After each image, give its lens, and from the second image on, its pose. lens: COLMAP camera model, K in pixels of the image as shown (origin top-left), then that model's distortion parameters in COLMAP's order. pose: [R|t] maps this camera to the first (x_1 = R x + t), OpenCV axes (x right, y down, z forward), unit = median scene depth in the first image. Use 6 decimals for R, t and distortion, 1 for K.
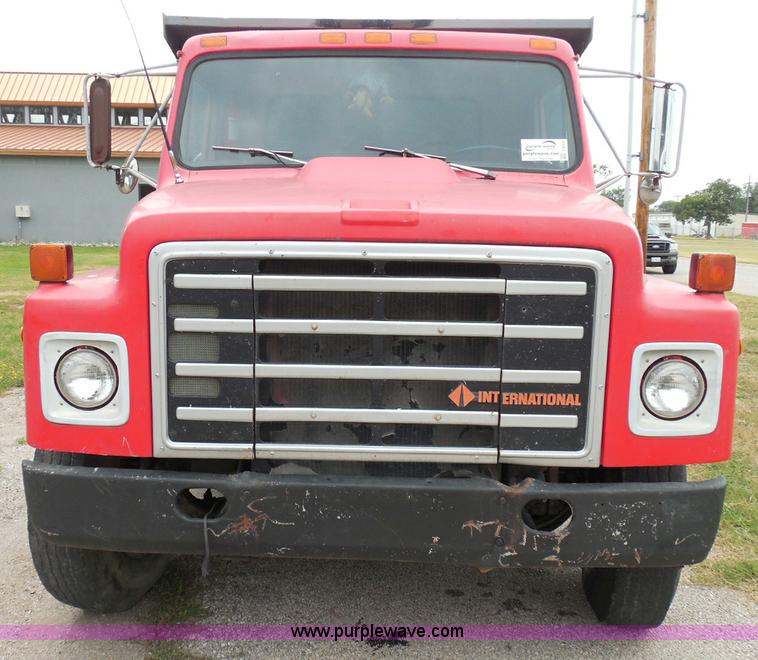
lens RADIAL K [[774.9, 0, 362.1], [0, 774.9, 353.3], [0, 0, 1]] dist [-0.020359, 0.000000]
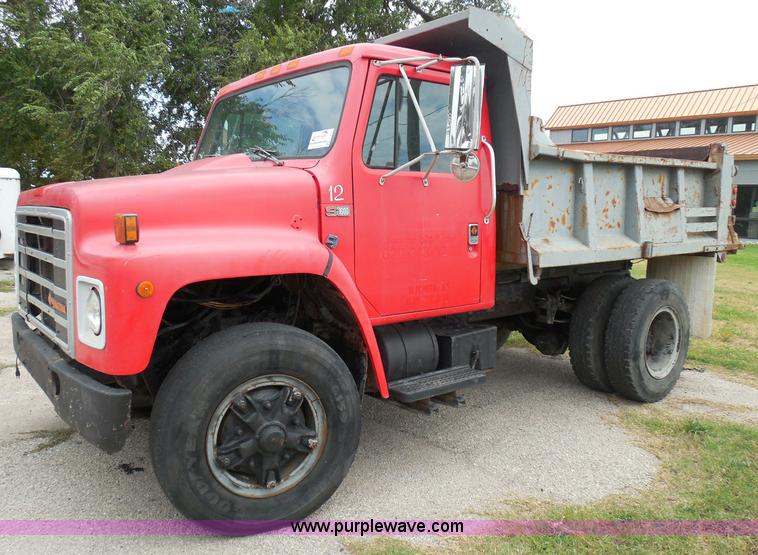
lens RADIAL K [[640.2, 0, 370.5], [0, 640.2, 285.4], [0, 0, 1]] dist [-0.006851, -0.014115]
pose [[0.622607, 0.089658, -0.777381, 1.586474], [-0.138700, 0.990330, 0.003133, -0.071626], [0.770144, 0.105872, 0.629022, 0.660323]]
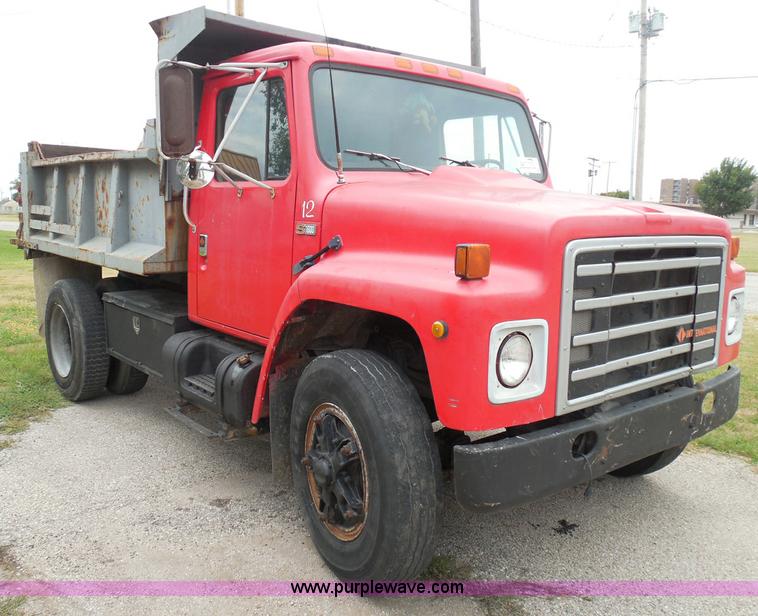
lens RADIAL K [[677.8, 0, 364.4], [0, 677.8, 316.7], [0, 0, 1]] dist [-0.014537, 0.015000]
pose [[0.760739, -0.103885, 0.640690, -1.180415], [0.105627, 0.993764, 0.035715, -0.092891], [-0.640405, 0.040504, 0.766969, 0.373764]]
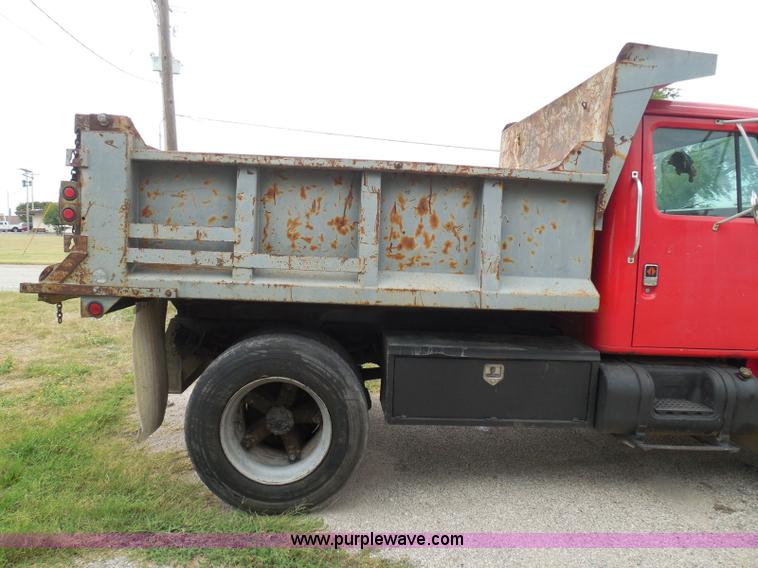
lens RADIAL K [[567.5, 0, 383.9], [0, 567.5, 289.1], [0, 0, 1]] dist [-0.010681, -0.000883]
pose [[-0.071806, -0.116657, 0.990573, -1.753188], [0.139038, 0.982270, 0.125758, -0.483970], [-0.987680, 0.146758, -0.054313, 2.619978]]
